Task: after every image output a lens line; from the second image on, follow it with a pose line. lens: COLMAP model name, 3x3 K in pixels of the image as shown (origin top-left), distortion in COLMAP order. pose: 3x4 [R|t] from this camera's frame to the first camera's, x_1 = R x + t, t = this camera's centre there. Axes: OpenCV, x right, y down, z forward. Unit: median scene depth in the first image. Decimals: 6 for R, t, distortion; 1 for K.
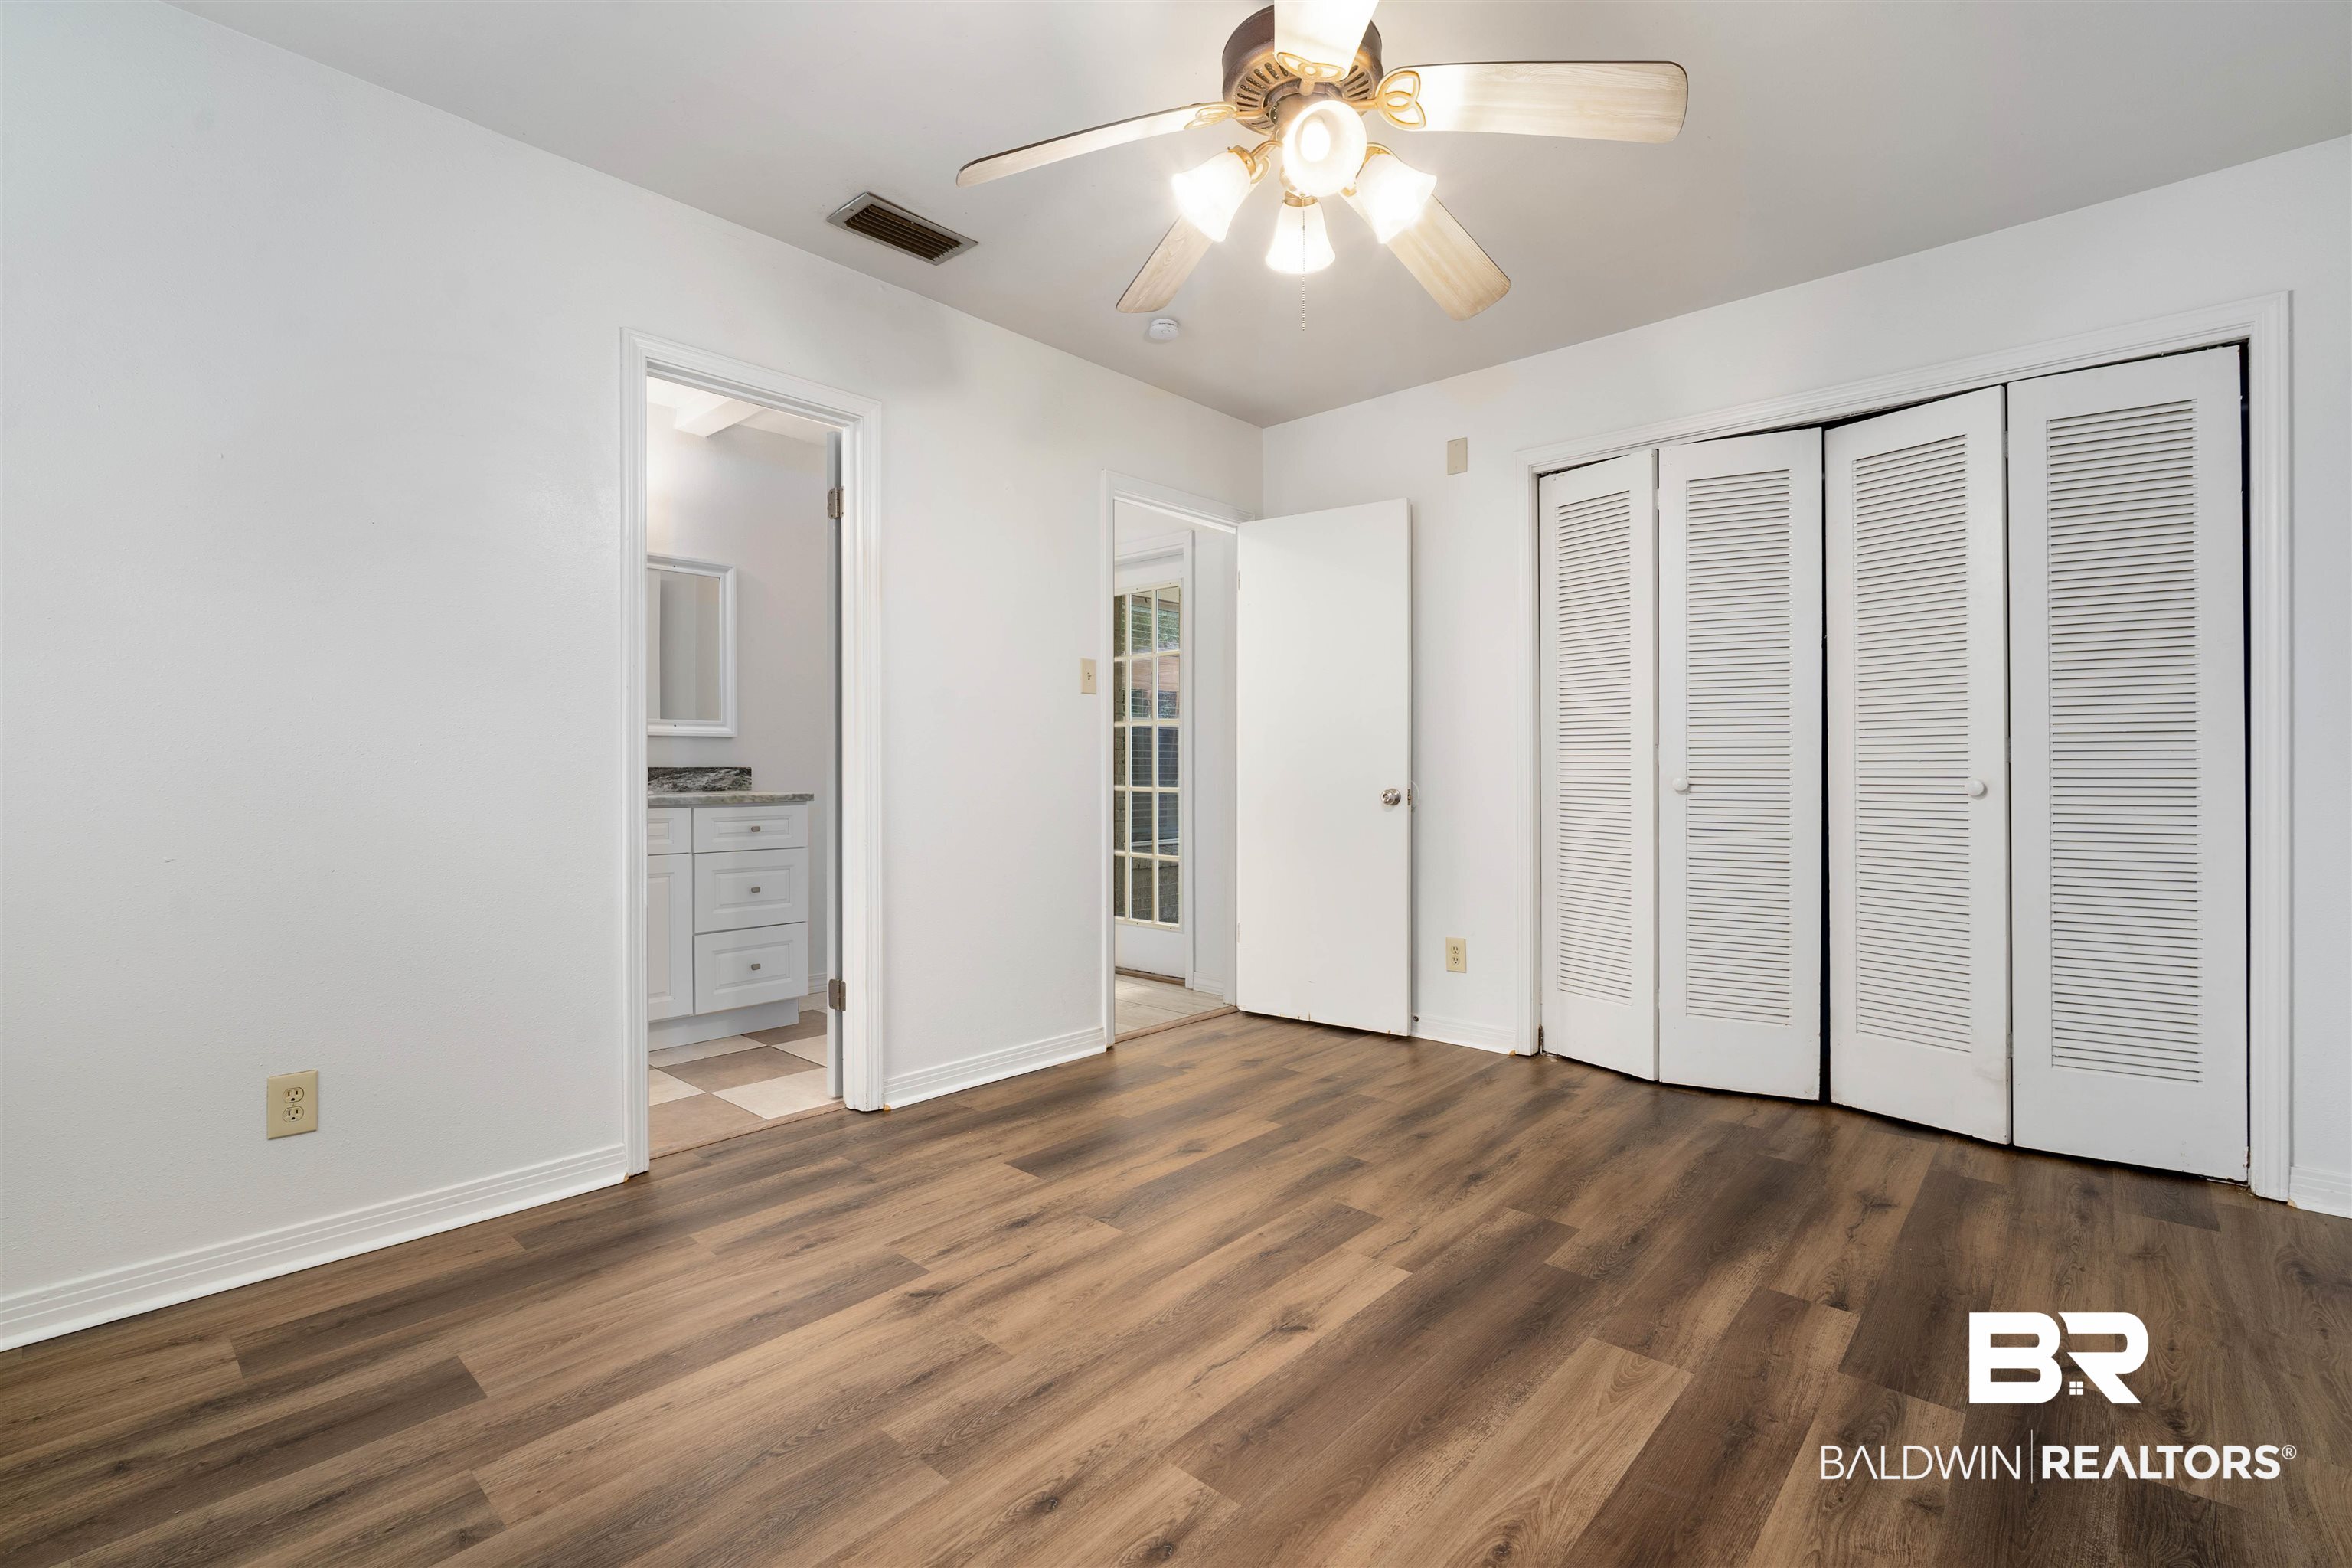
lens RADIAL K [[1037.8, 0, 1190.3], [0, 1037.8, 781.4], [0, 0, 1]] dist [-0.009287, 0.000708]
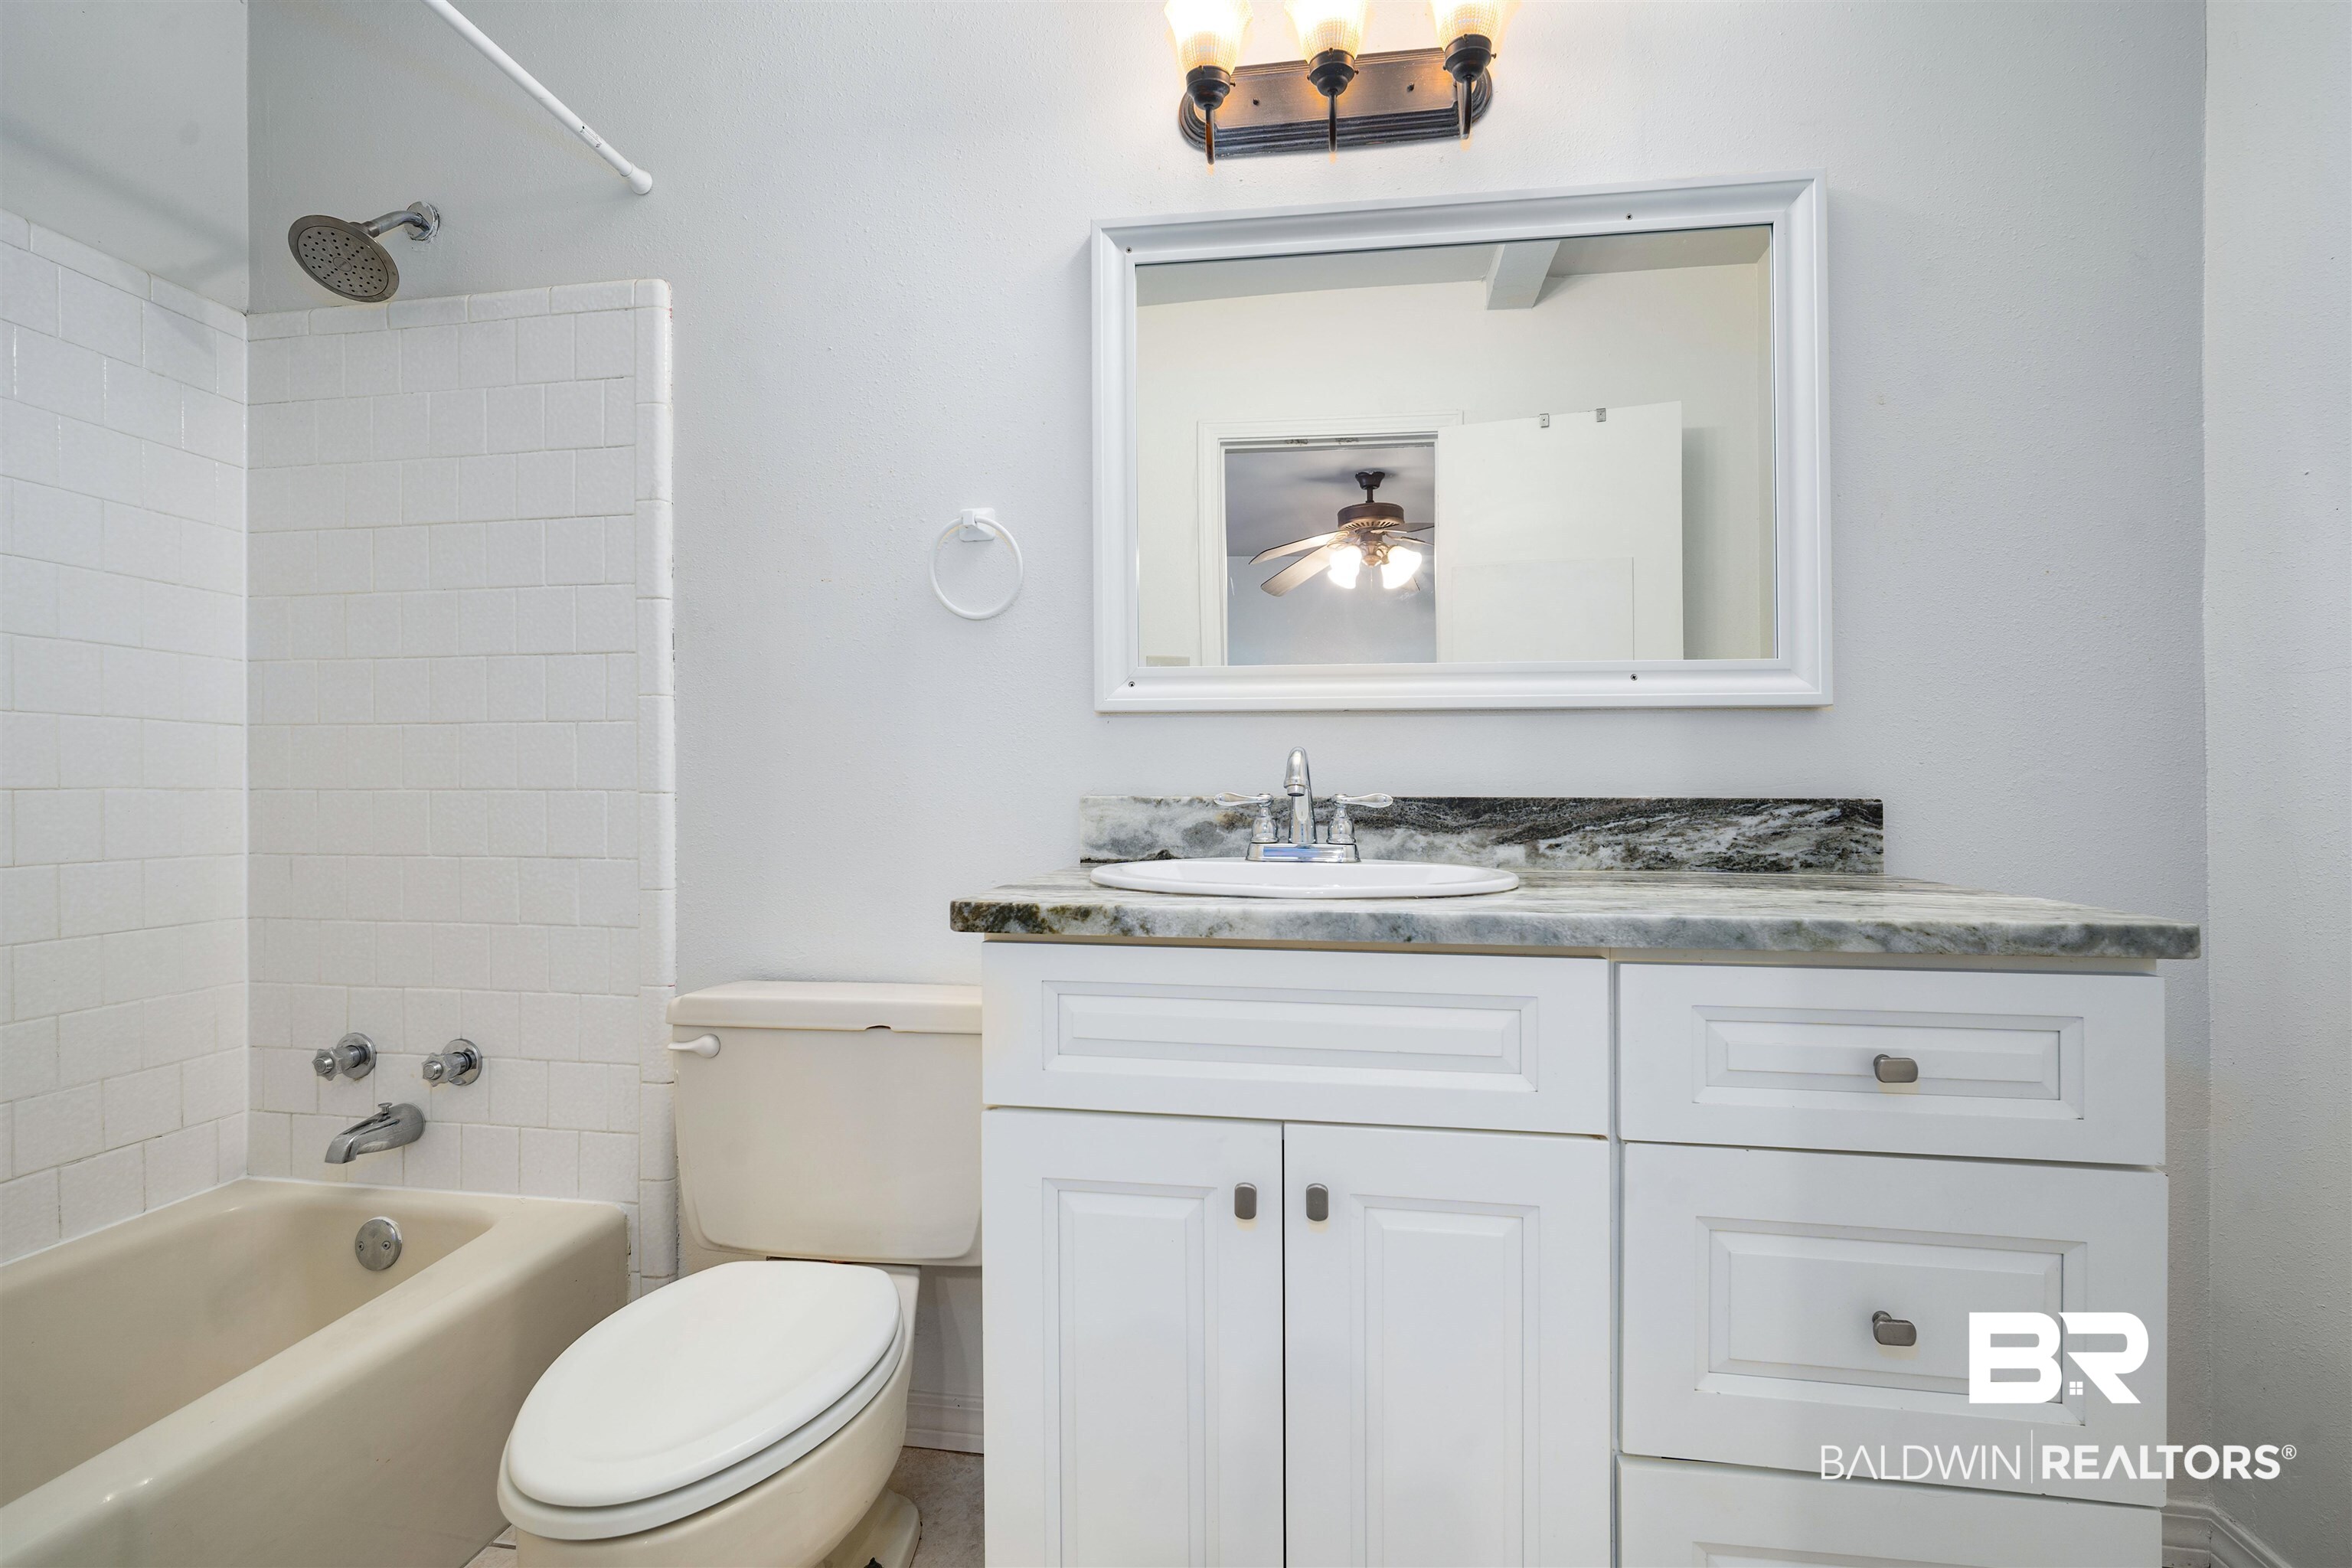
lens RADIAL K [[1037.8, 0, 1190.3], [0, 1037.8, 781.4], [0, 0, 1]] dist [-0.009287, 0.000708]
pose [[0.539052, -0.012040, -0.842186, -0.287811], [-0.013158, 0.999655, -0.022713, -0.009608], [0.842170, 0.023325, 0.538708, 0.690447]]
